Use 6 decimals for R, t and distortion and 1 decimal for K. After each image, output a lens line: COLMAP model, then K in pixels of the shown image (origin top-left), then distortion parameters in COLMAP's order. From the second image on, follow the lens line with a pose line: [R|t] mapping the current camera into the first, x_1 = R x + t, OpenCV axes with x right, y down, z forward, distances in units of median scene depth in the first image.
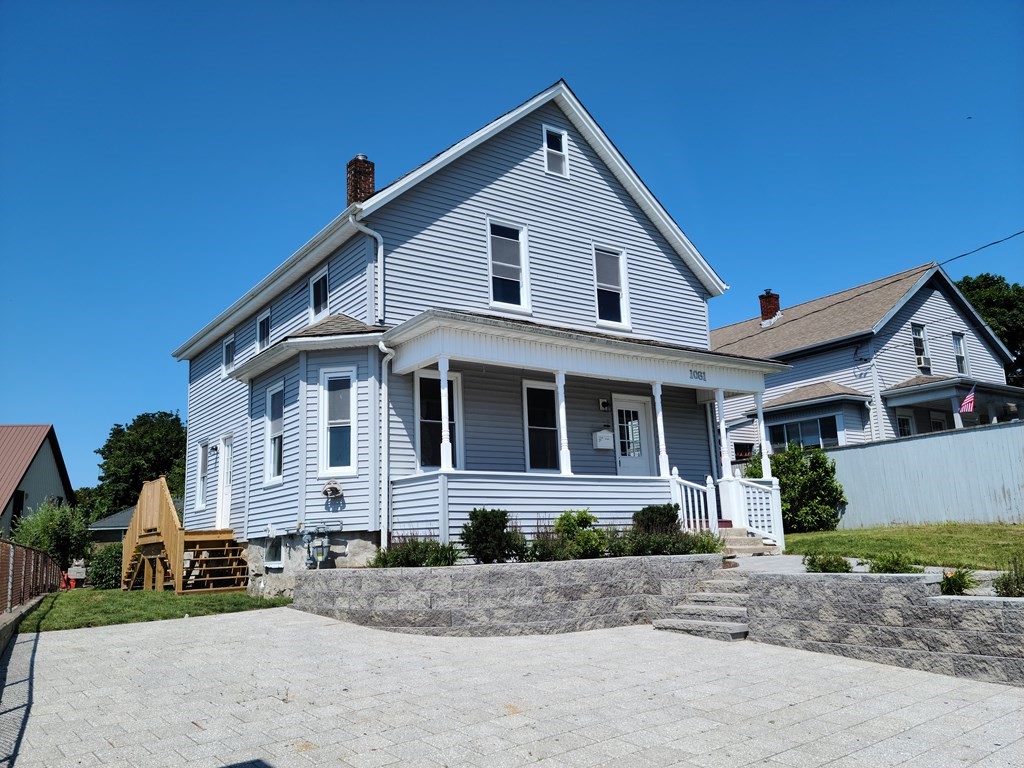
lens RADIAL K [[810.1, 0, 518.1], [0, 810.1, 390.8], [0, 0, 1]] dist [0.063367, -0.040831]
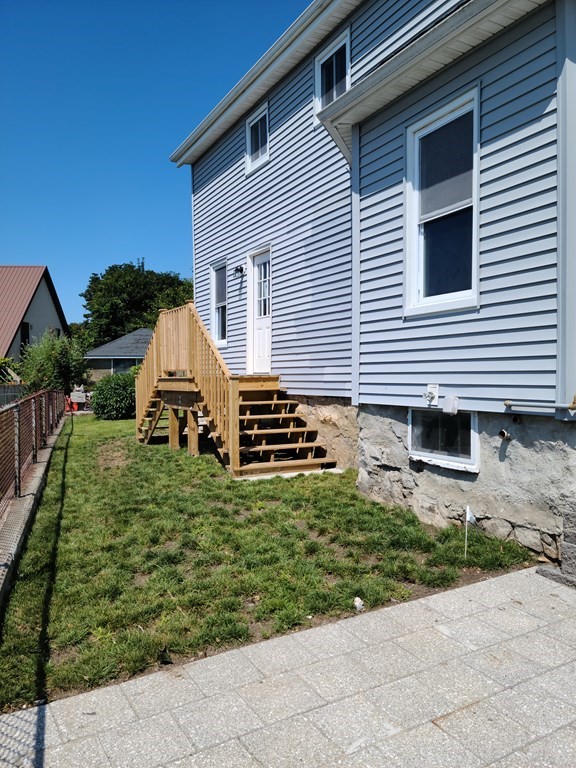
lens RADIAL K [[607.6, 0, 283.1], [0, 607.6, 384.0], [0, 0, 1]] dist [0.063367, -0.040831]
pose [[0.988282, 0.032544, -0.149130, -0.239492], [-0.001068, 0.978458, 0.206442, 0.057162], [0.152635, -0.203864, 0.967027, 0.424181]]
